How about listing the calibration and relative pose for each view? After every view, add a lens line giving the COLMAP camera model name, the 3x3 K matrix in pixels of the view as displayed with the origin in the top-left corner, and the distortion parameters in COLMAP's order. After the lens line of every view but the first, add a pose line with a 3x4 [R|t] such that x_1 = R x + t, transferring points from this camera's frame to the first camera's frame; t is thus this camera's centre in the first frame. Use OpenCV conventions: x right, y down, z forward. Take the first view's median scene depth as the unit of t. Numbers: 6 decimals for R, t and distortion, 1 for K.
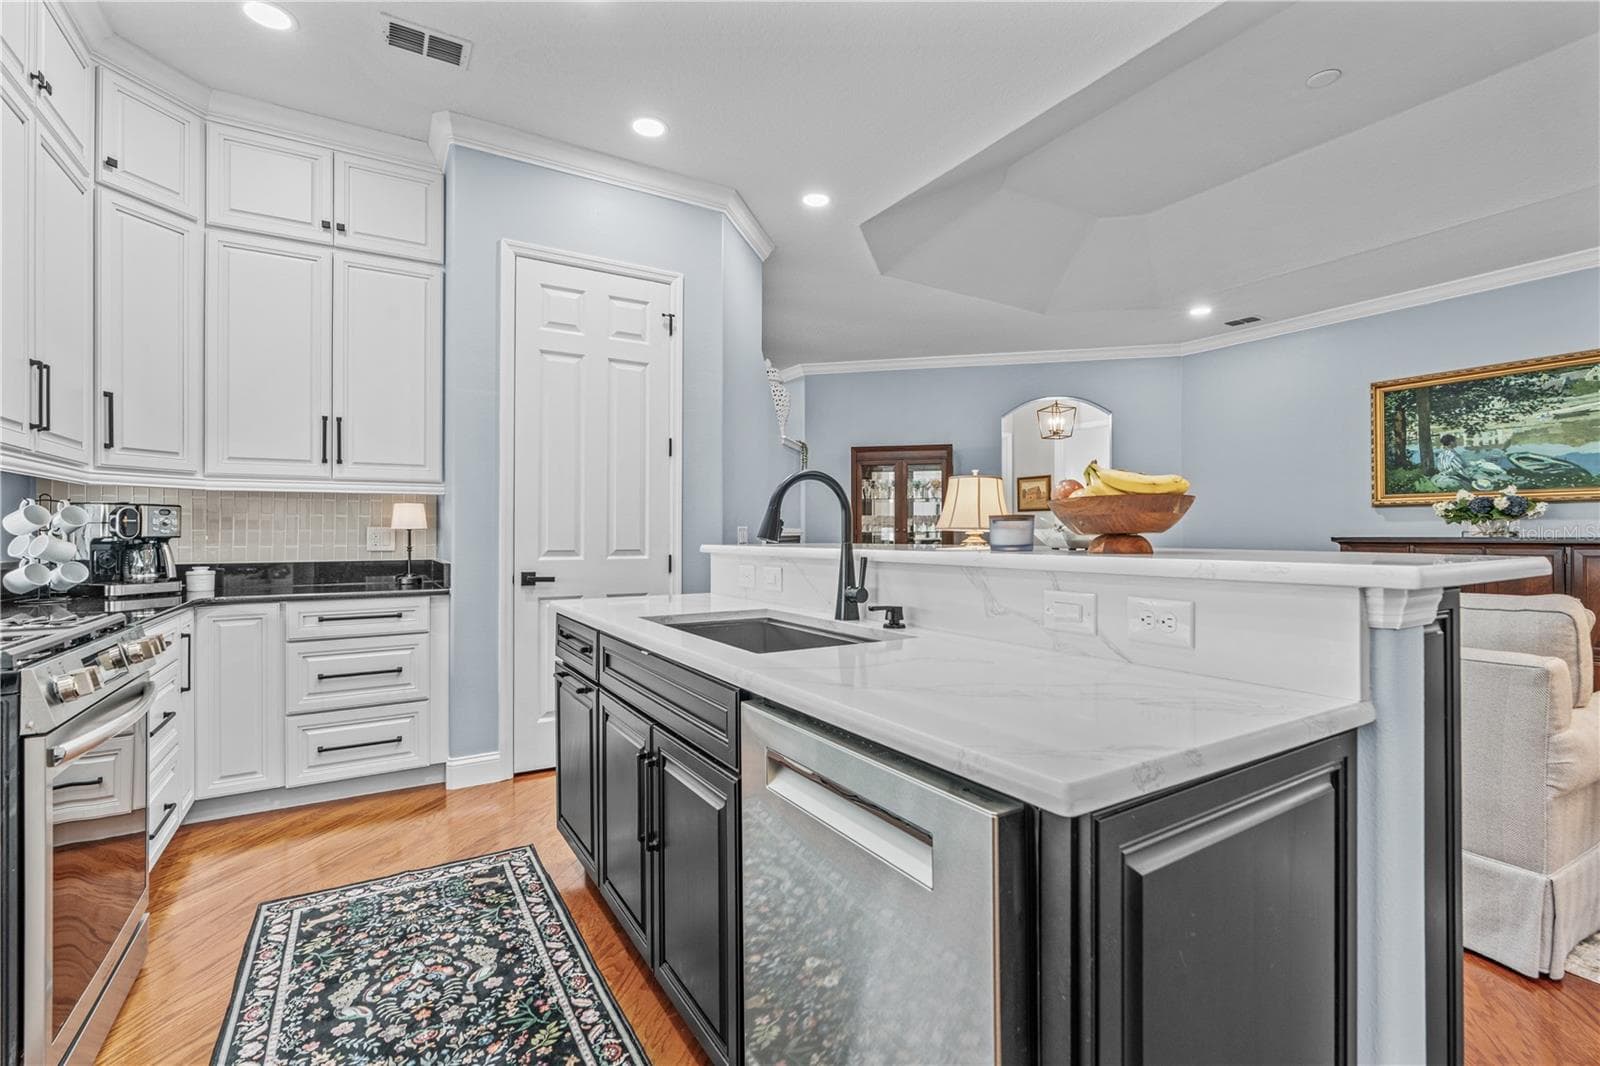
lens RADIAL K [[730.9, 0, 796.9], [0, 730.9, 530.1], [0, 0, 1]] dist [-0.008989, 0.001109]
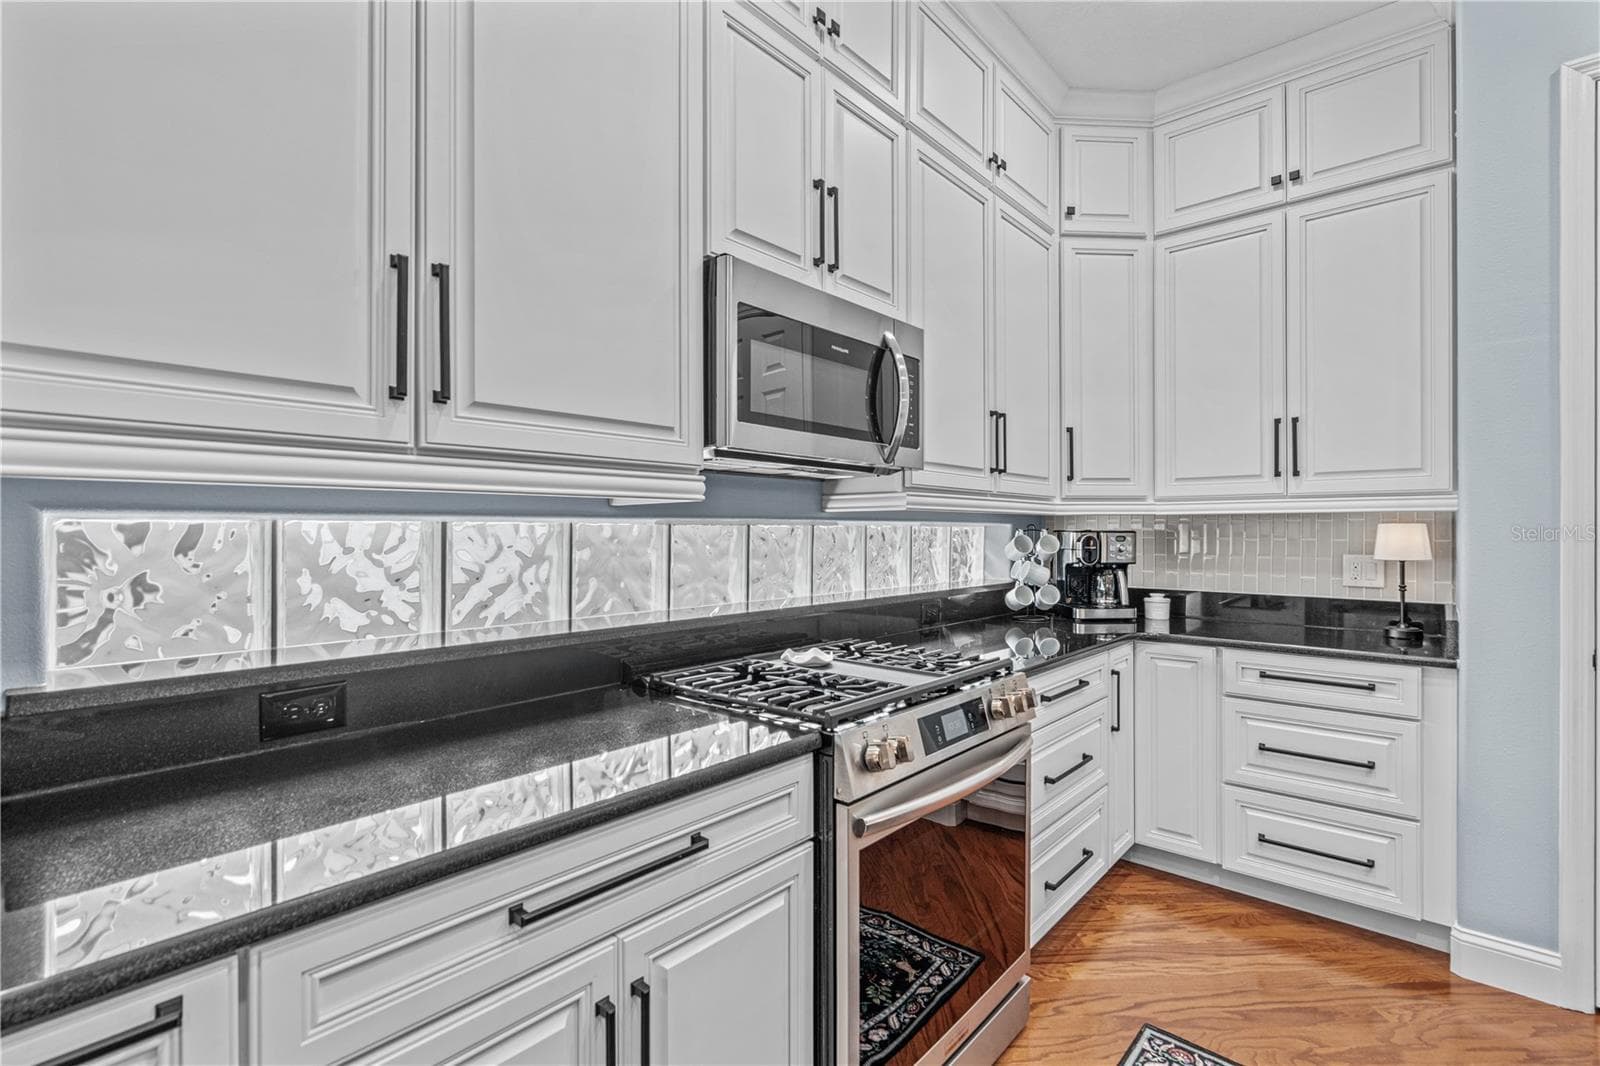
lens RADIAL K [[730.9, 0, 796.9], [0, 730.9, 530.1], [0, 0, 1]] dist [-0.008989, 0.001109]
pose [[0.307732, -0.003918, -0.951465, -0.054493], [0.004077, 0.999988, -0.002799, -0.038482], [0.951464, -0.003017, 0.307744, 0.288247]]
